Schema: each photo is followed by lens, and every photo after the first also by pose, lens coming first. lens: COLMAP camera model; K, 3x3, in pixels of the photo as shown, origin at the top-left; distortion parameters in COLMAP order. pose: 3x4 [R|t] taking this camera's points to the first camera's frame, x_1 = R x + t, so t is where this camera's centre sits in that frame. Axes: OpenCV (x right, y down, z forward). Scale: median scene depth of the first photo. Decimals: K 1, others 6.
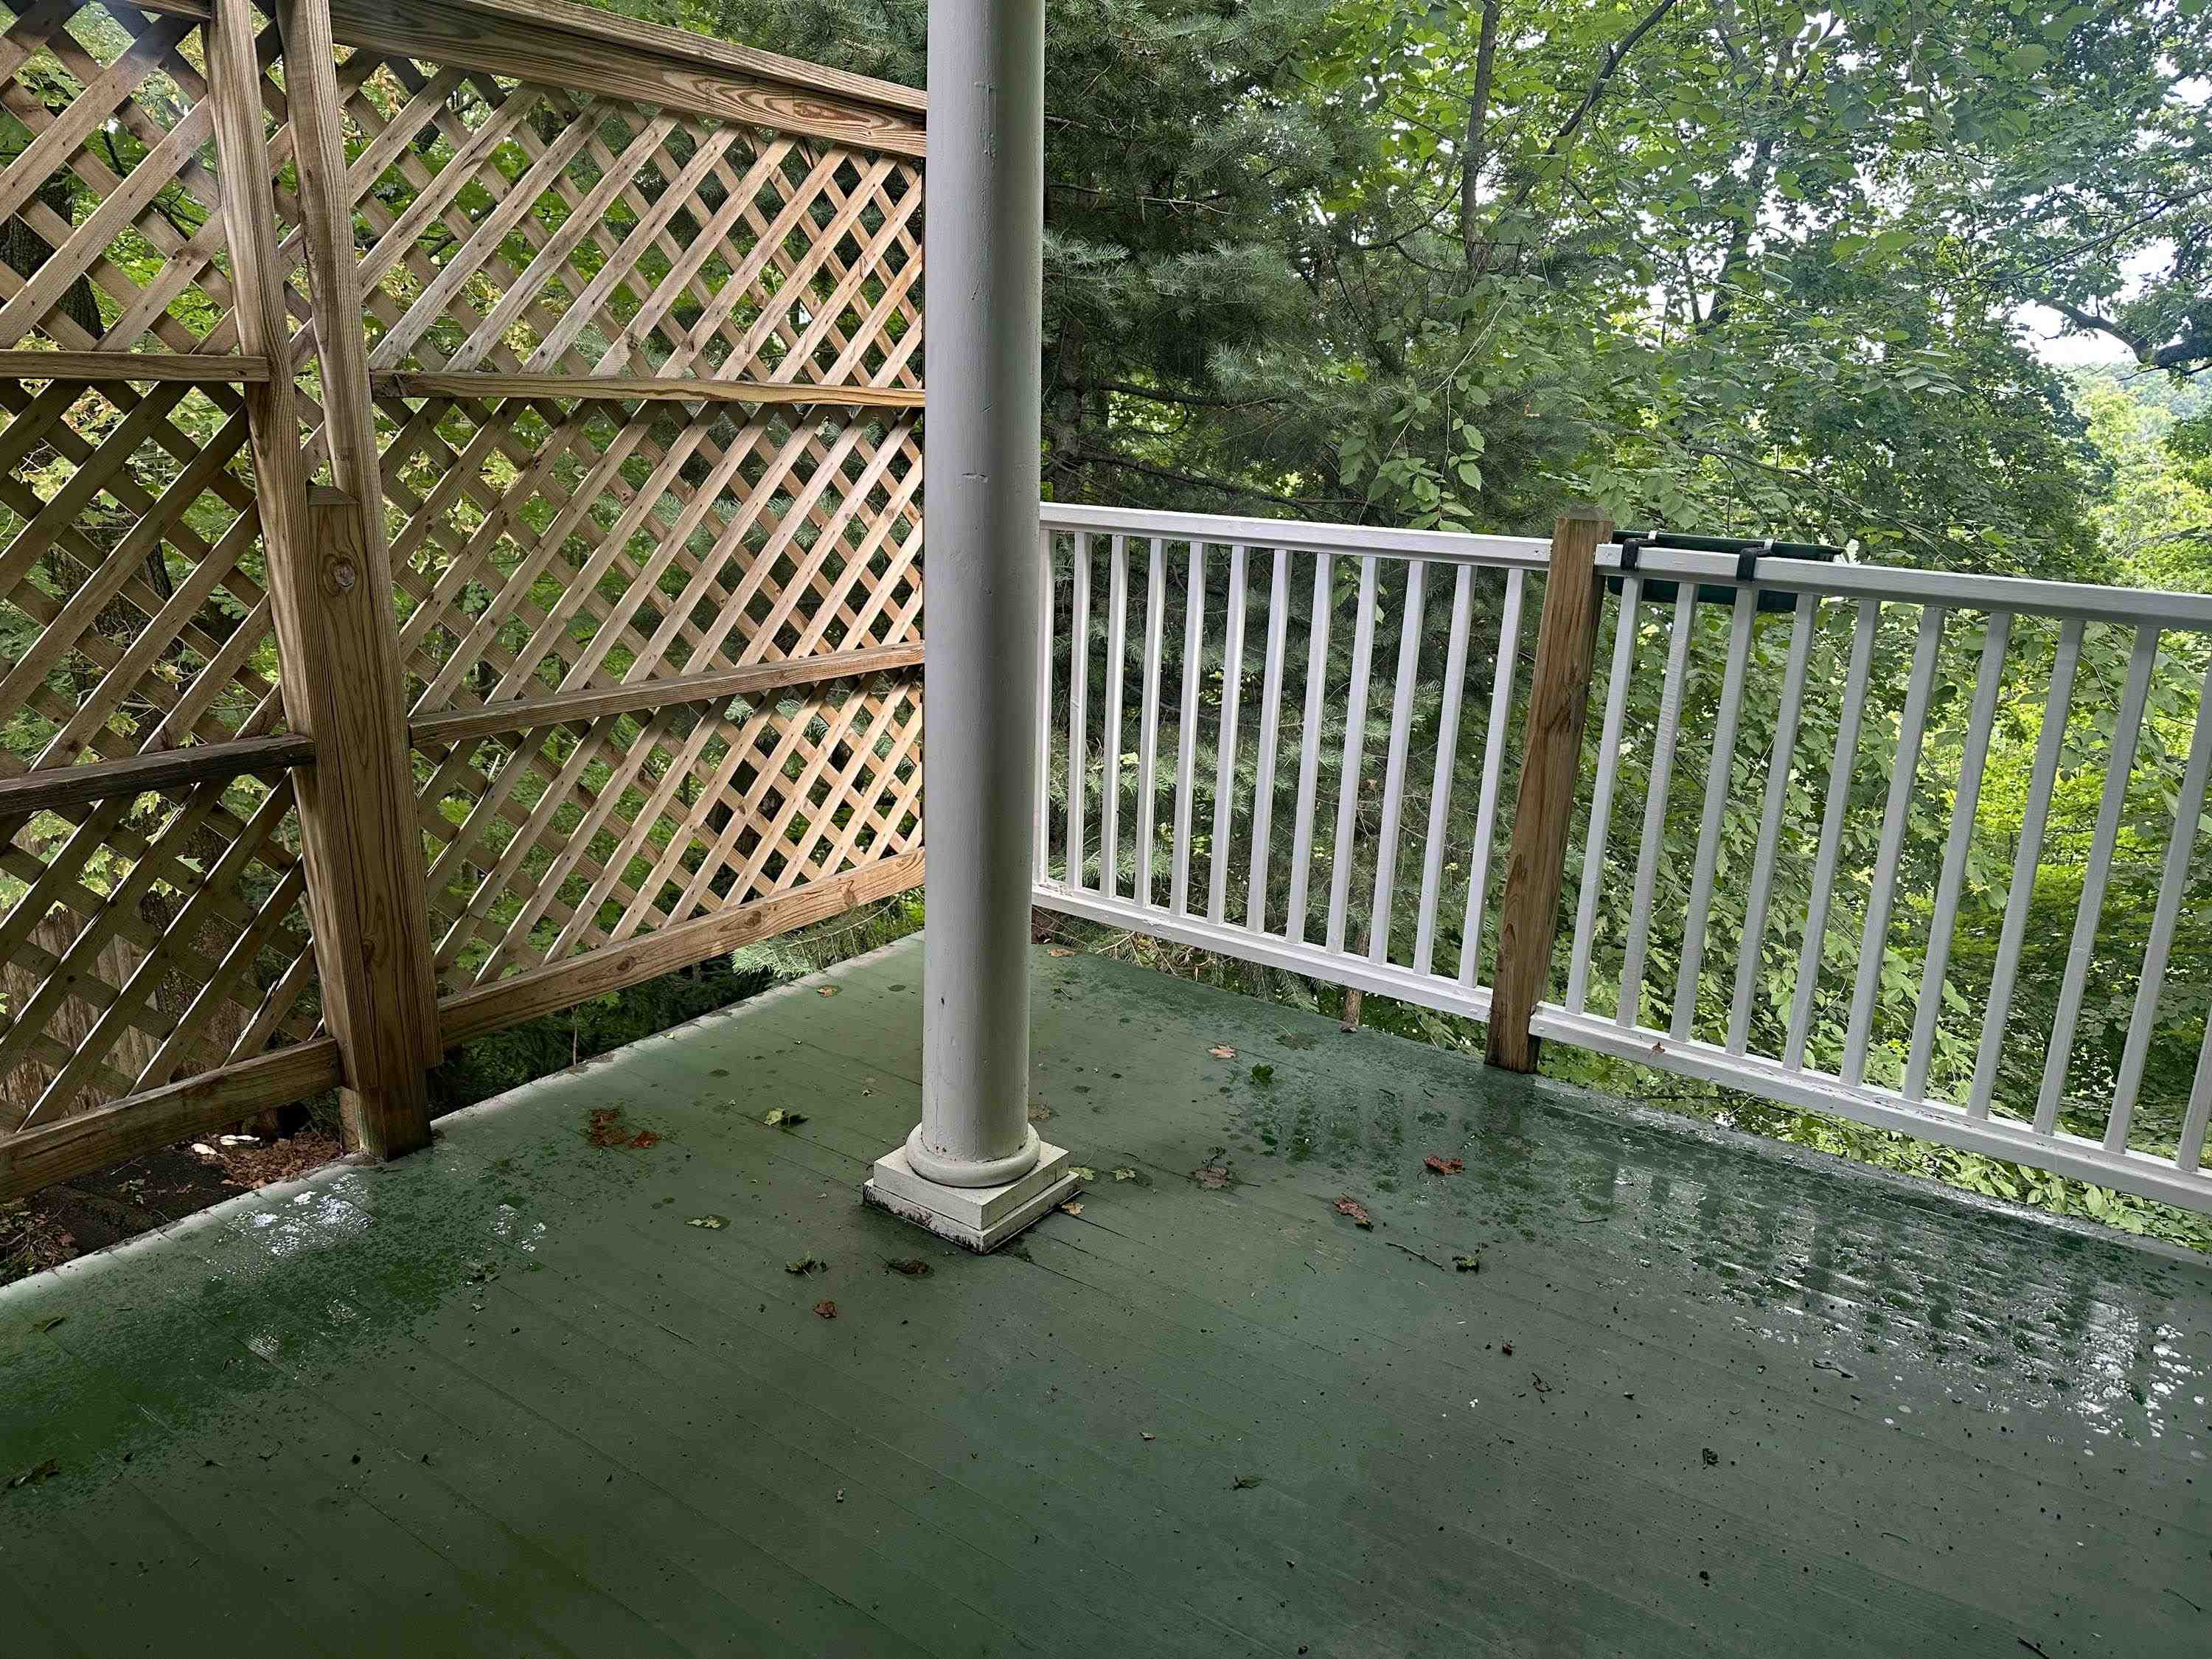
lens RADIAL K [[1526.1, 0, 1106.0], [0, 1526.1, 829.5], [0, 0, 1]] dist [0.161568, -0.321947]
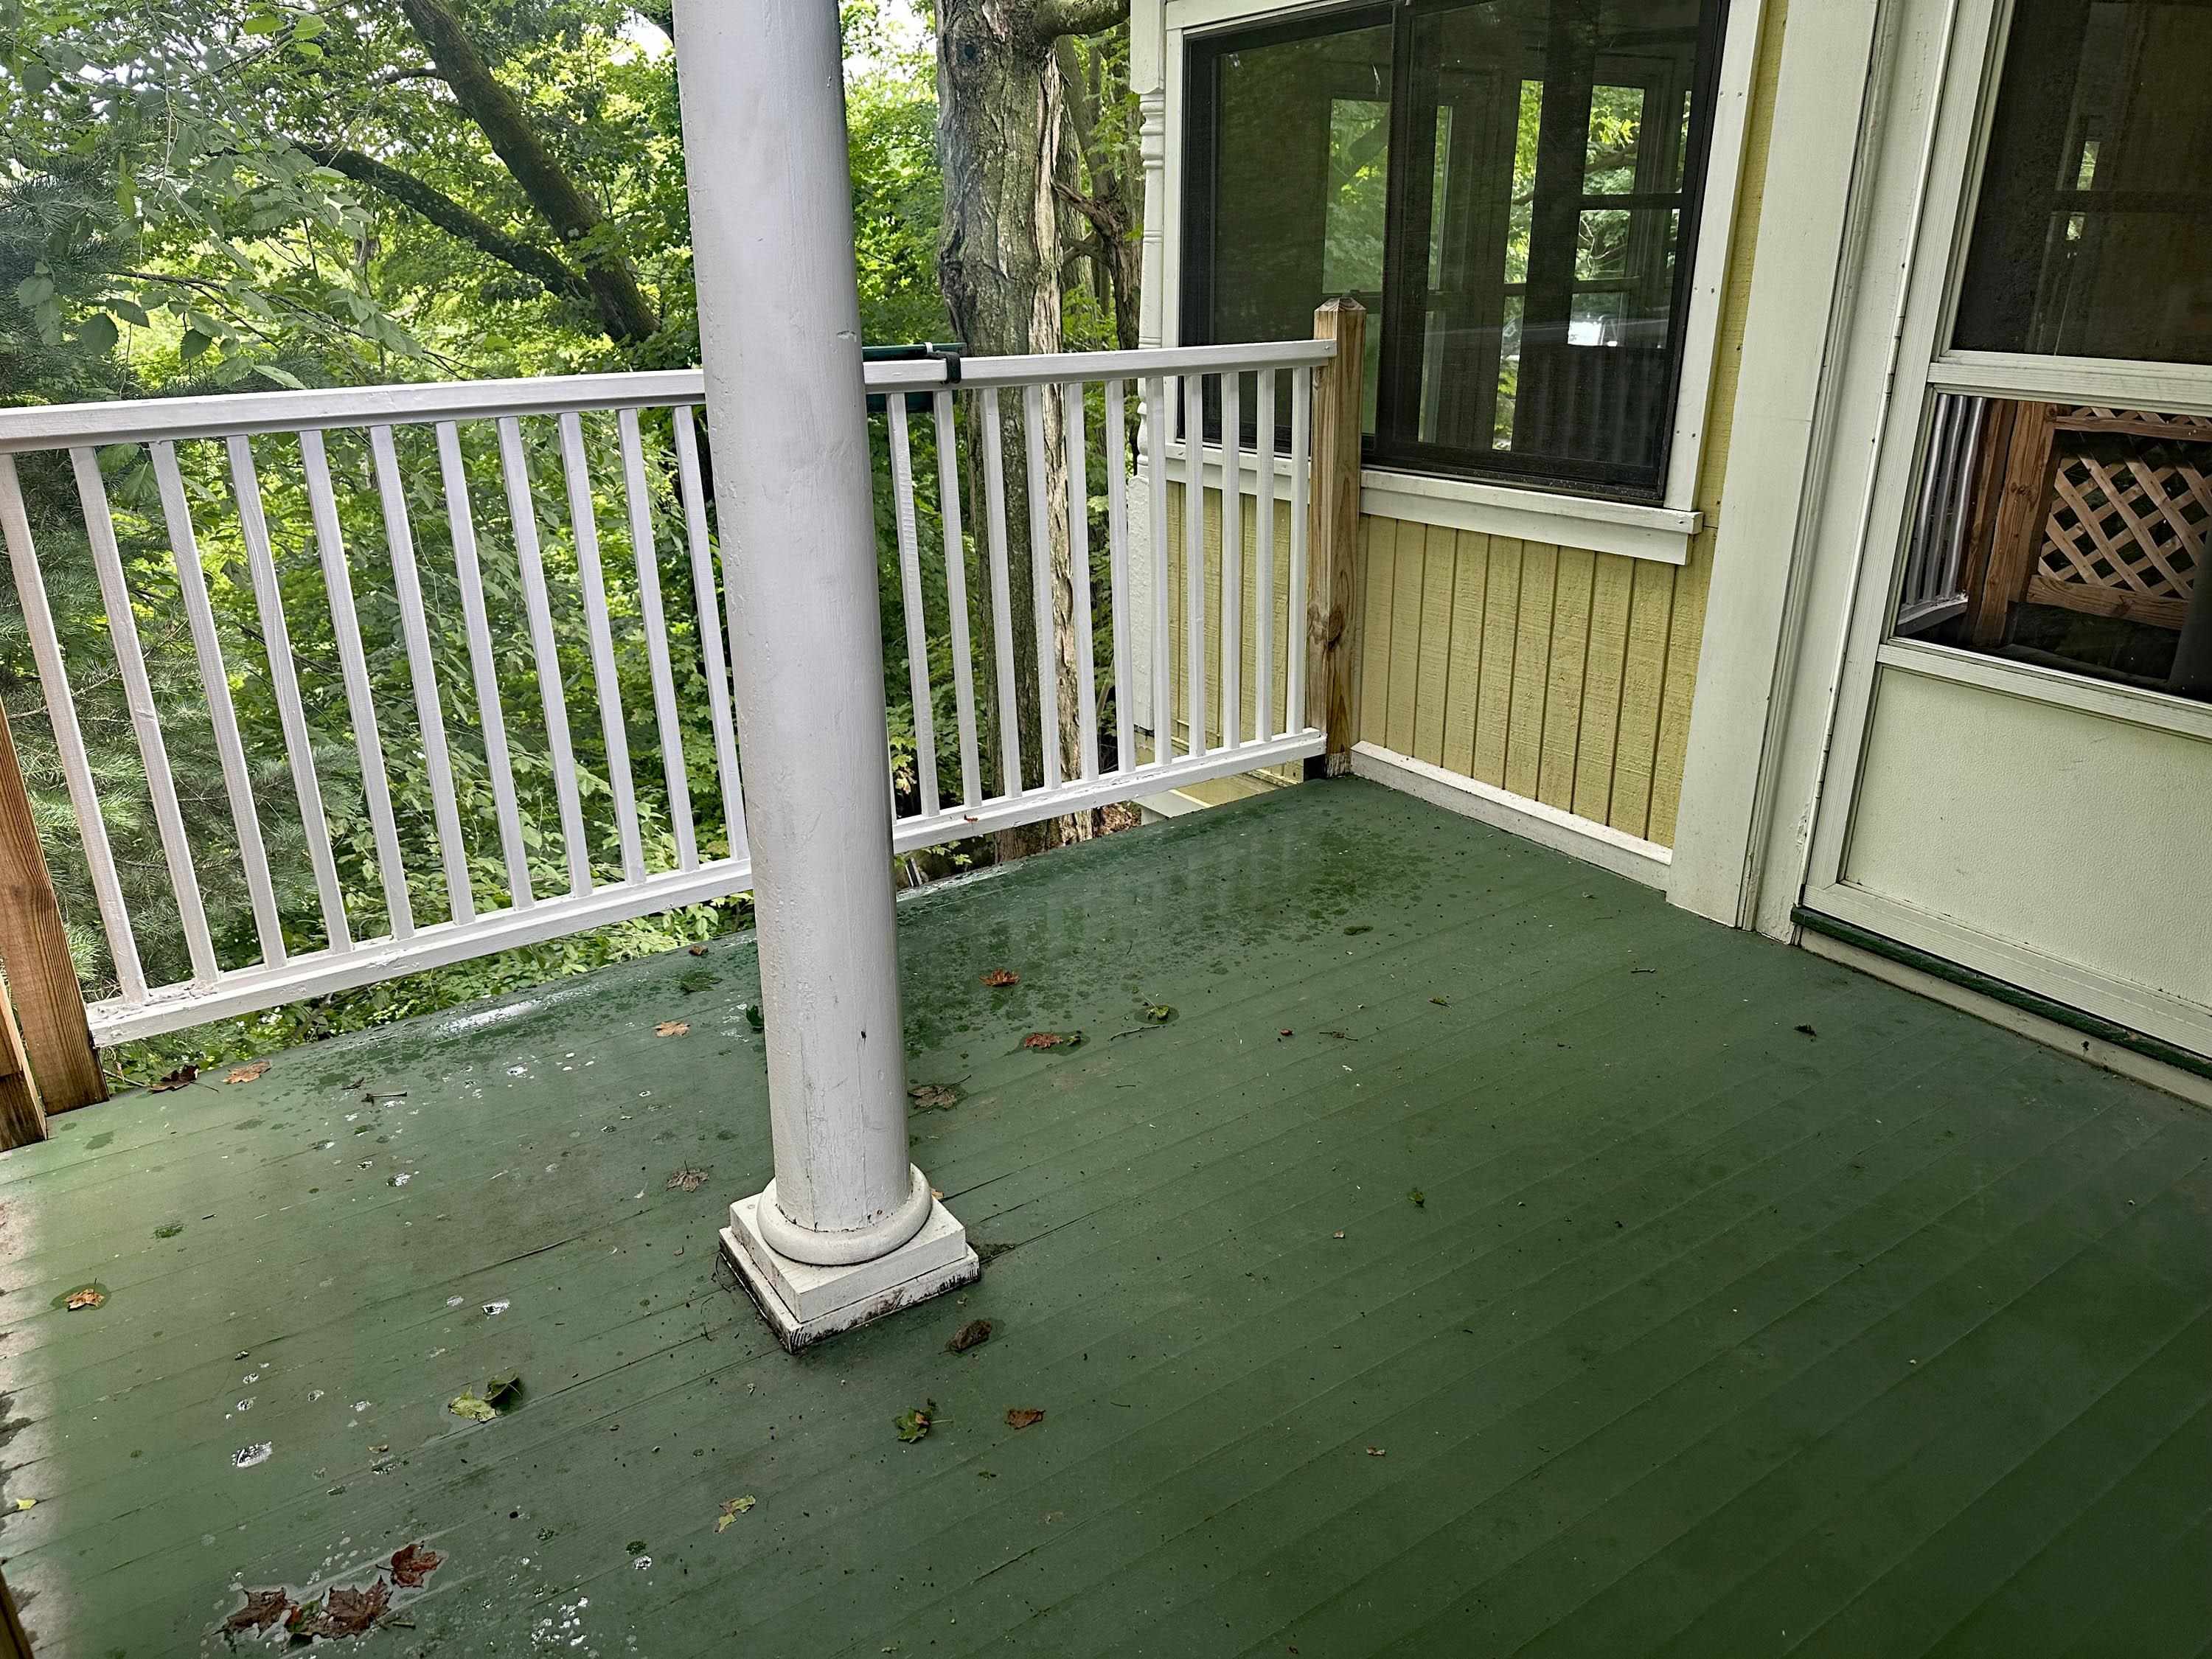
lens RADIAL K [[1526.1, 0, 1106.0], [0, 1526.1, 829.5], [0, 0, 1]] dist [0.161568, -0.321947]
pose [[0.341927, -0.359419, 0.868276, -0.613847], [0.274792, 0.921823, 0.273371, -0.137865], [-0.898652, 0.145123, 0.413962, 0.497161]]
